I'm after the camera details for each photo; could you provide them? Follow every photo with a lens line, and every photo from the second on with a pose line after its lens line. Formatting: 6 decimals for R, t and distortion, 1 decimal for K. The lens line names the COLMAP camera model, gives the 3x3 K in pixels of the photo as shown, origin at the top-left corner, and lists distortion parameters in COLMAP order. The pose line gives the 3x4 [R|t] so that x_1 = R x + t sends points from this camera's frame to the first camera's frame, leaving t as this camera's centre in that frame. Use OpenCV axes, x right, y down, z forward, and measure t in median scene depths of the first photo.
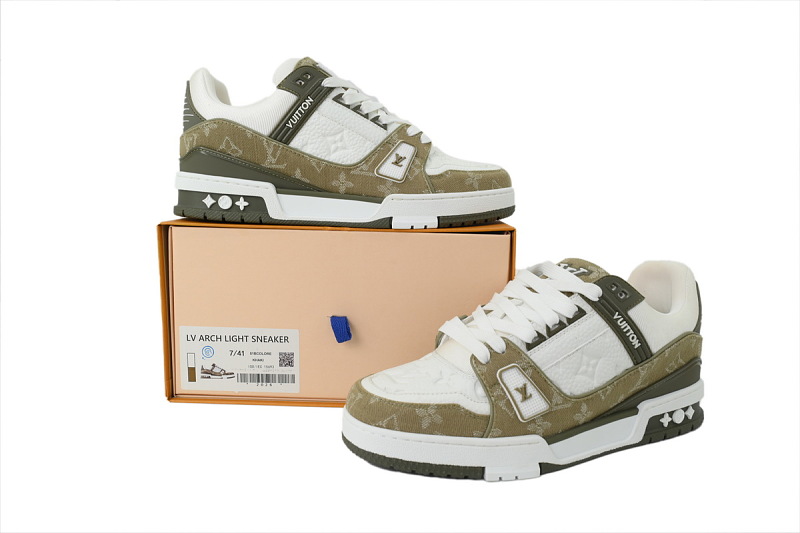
lens RADIAL K [[624.0, 0, 400.0], [0, 624.0, 266.5], [0, 0, 1]] dist [-0.000633, 0.000897]
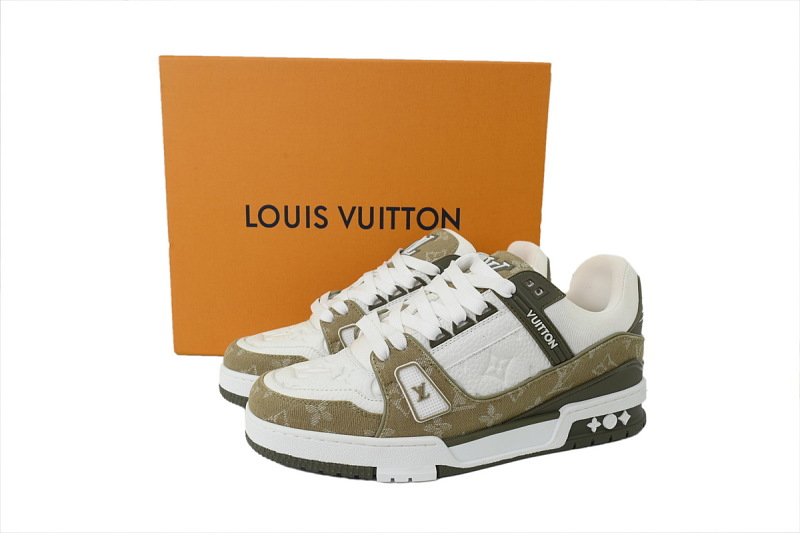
lens RADIAL K [[624.0, 0, 400.0], [0, 624.0, 266.5], [0, 0, 1]] dist [-0.000633, 0.000897]
pose [[0.994851, 0.013061, -0.100508, 0.246318], [-0.010925, 0.999703, 0.021769, -0.010829], [0.100762, -0.020558, 0.994698, 0.043387]]
